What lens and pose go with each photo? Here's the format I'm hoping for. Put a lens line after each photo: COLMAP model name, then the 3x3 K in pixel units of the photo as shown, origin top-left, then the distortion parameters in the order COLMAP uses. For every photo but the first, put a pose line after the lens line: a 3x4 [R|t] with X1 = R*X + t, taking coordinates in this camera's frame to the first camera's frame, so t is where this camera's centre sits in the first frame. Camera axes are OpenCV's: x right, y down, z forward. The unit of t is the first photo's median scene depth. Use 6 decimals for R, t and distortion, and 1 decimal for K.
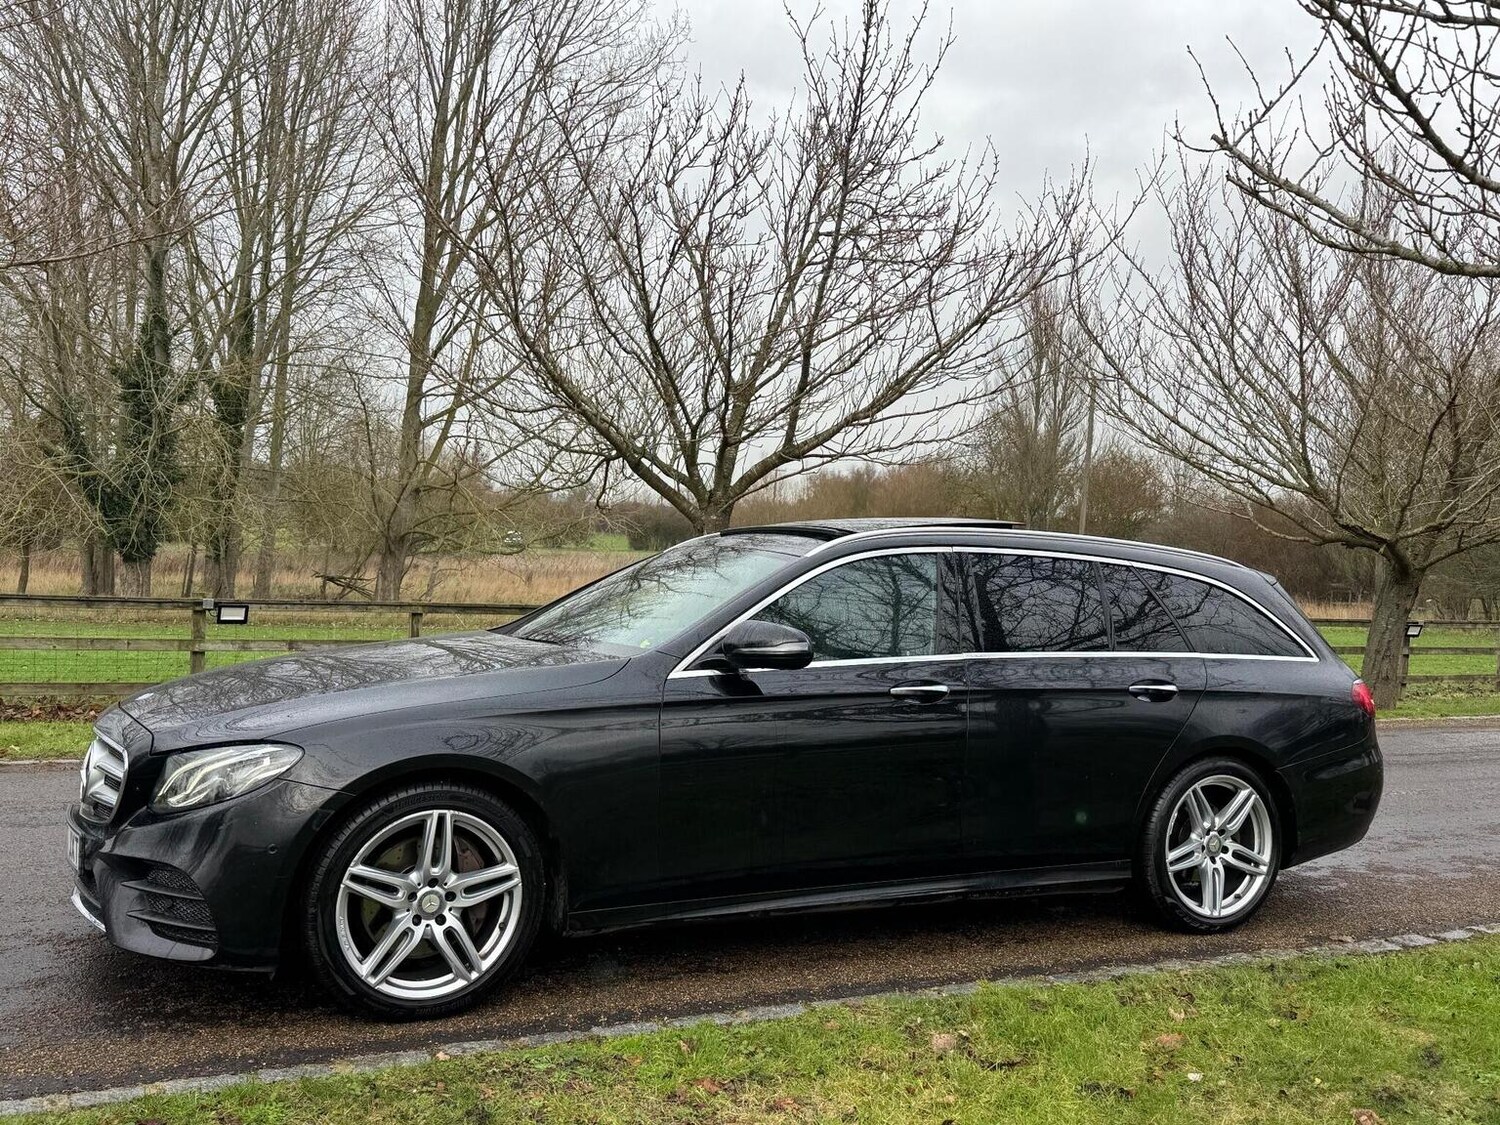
lens RADIAL K [[1429.1, 0, 766.9], [0, 1429.1, 568.0], [0, 0, 1]] dist [0.185941, -0.384338]
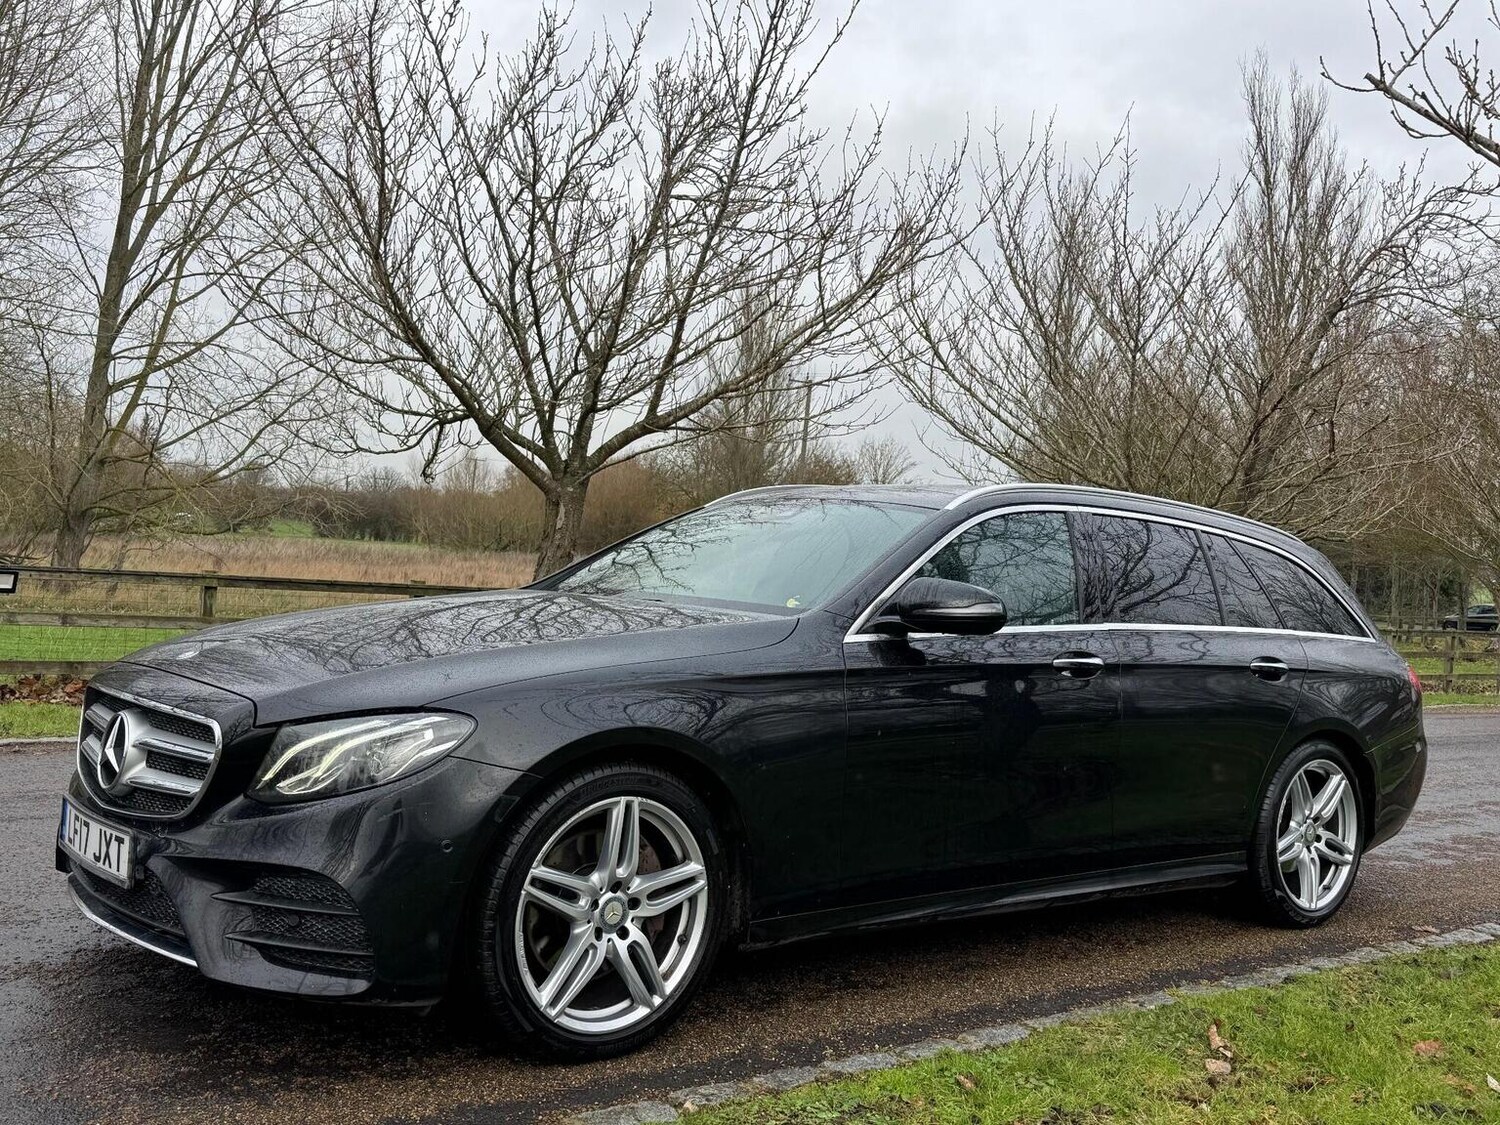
lens RADIAL K [[1429.5, 0, 754.4], [0, 1429.5, 568.5], [0, 0, 1]] dist [0.179604, -0.351715]
pose [[0.979157, 0.025431, 0.201504, -0.240048], [-0.025988, 0.999662, 0.000118, 0.028353], [-0.201433, -0.005352, 0.979488, 0.149093]]
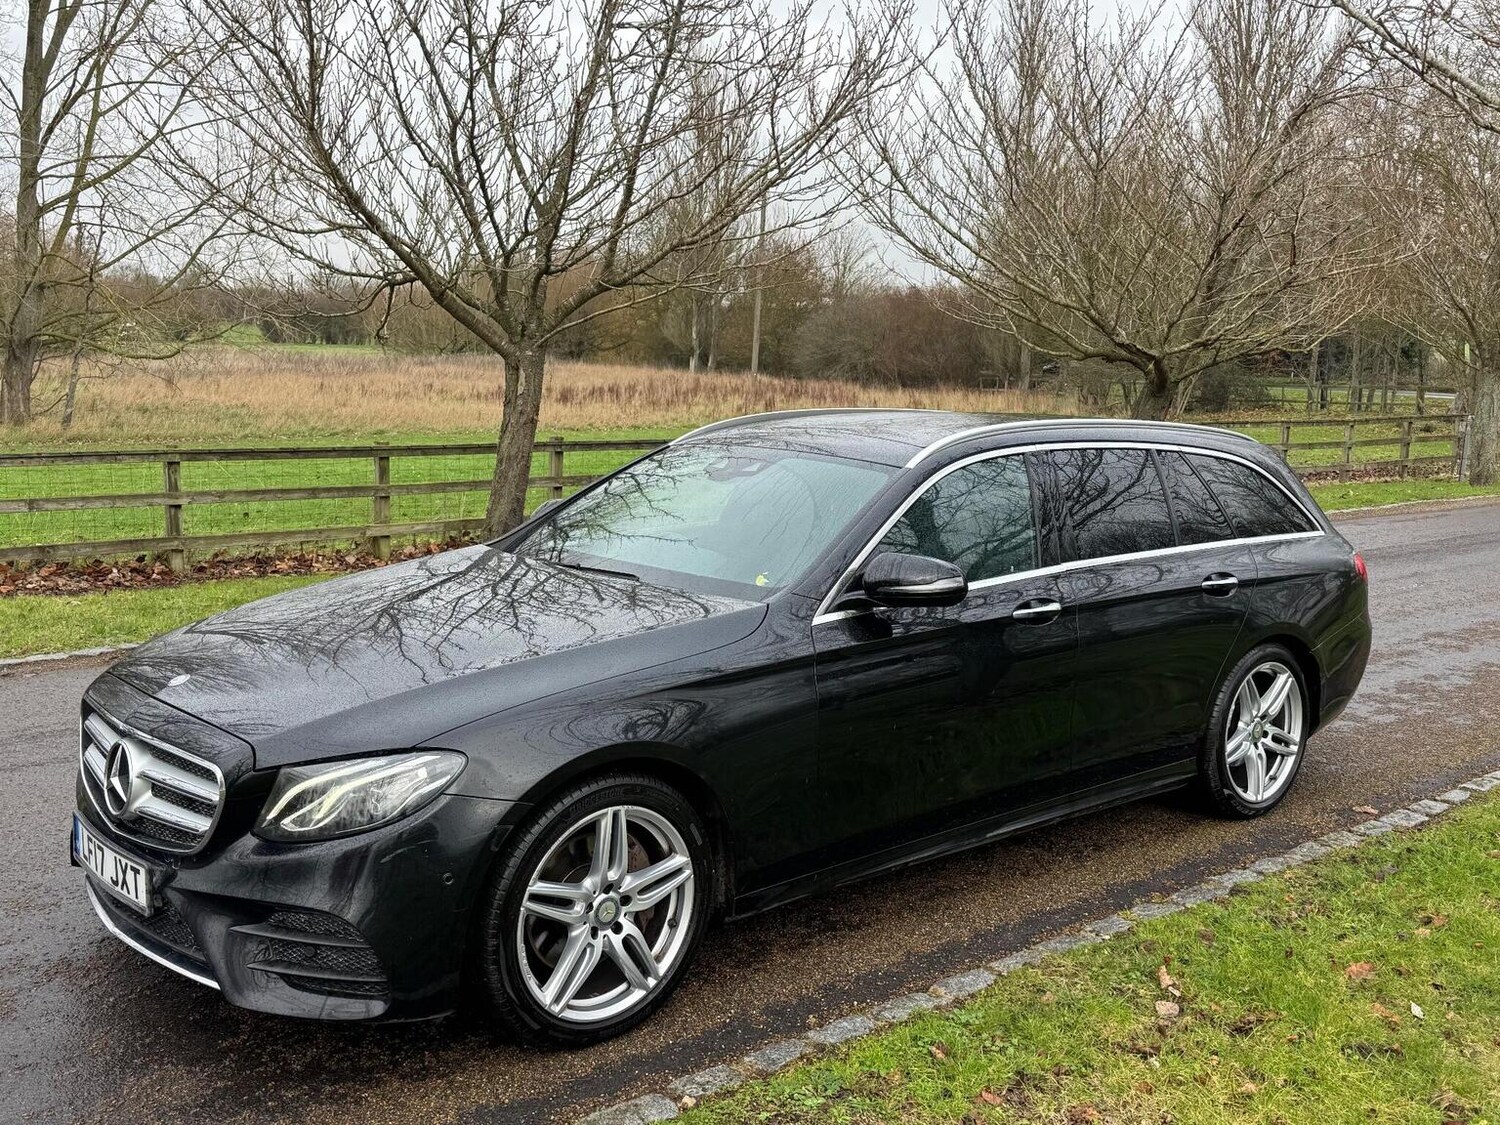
lens RADIAL K [[1429.5, 0, 754.4], [0, 1429.5, 568.5], [0, 0, 1]] dist [0.179604, -0.351715]
pose [[0.973830, -0.049032, 0.221926, -0.244177], [0.016395, 0.989063, 0.146580, -0.071300], [-0.226686, -0.139106, 0.963983, 0.134194]]
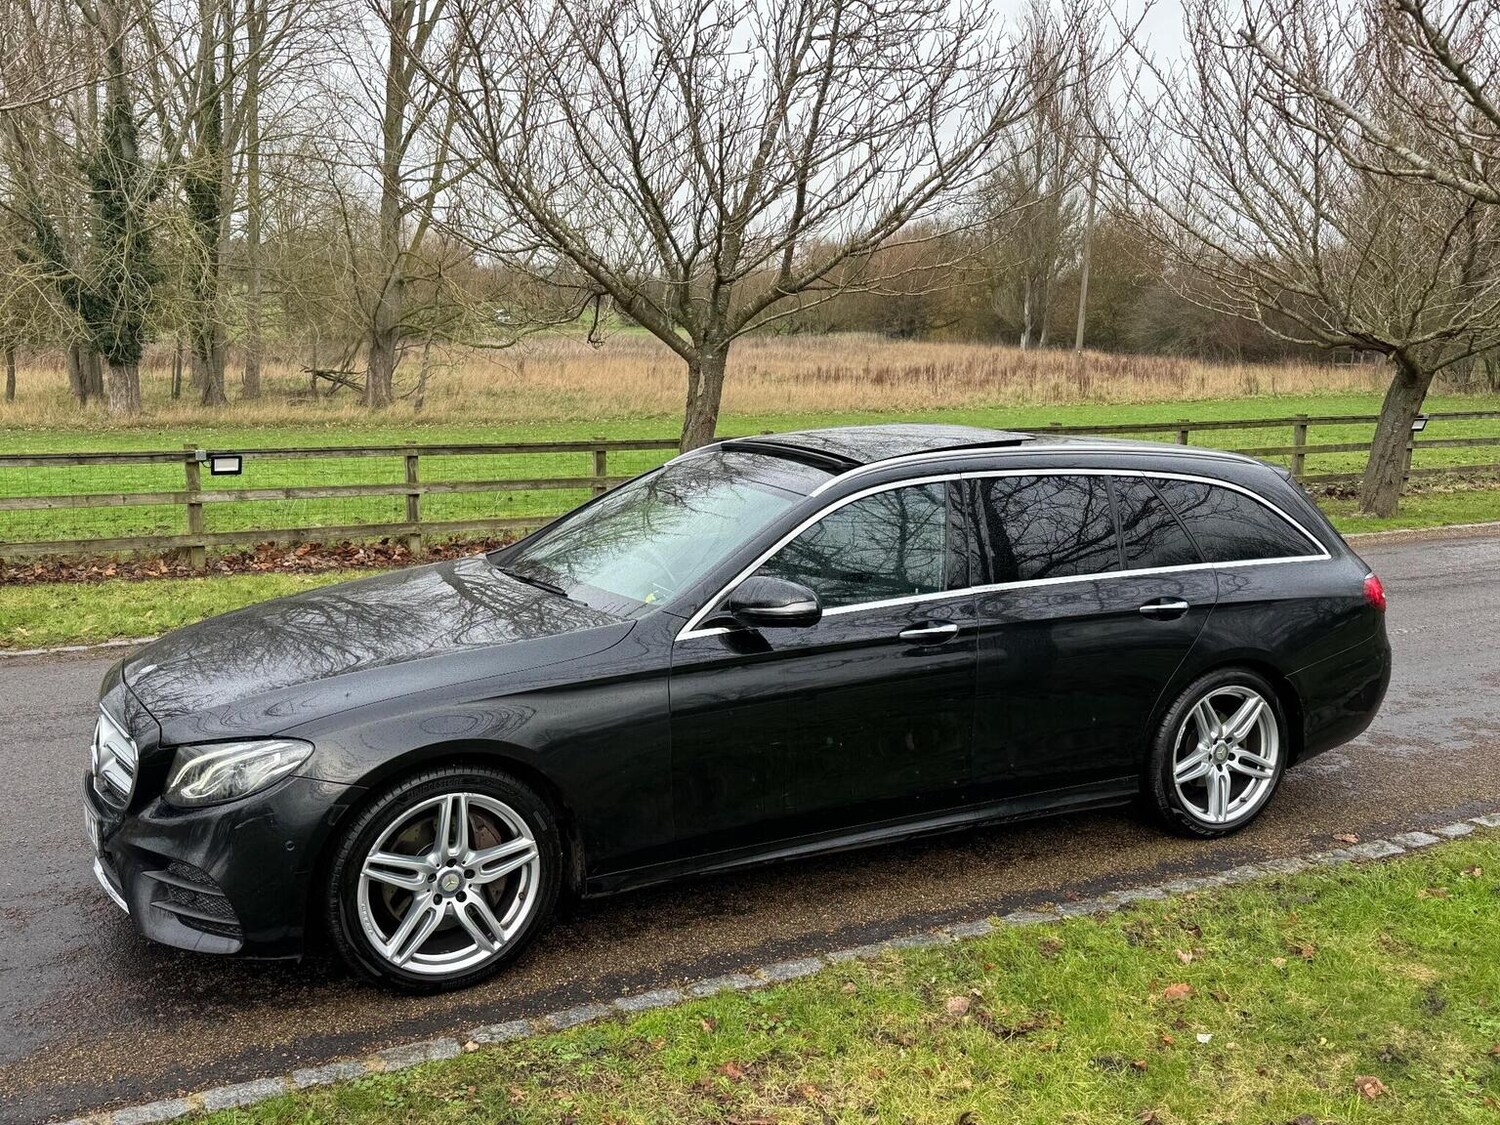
lens RADIAL K [[1429.1, 0, 766.9], [0, 1429.1, 568.0], [0, 0, 1]] dist [0.185941, -0.384338]
pose [[0.999647, -0.026555, -0.000672, -0.003363], [0.026331, 0.987247, 0.157004, -0.103209], [-0.003505, -0.156966, 0.987598, 0.026372]]
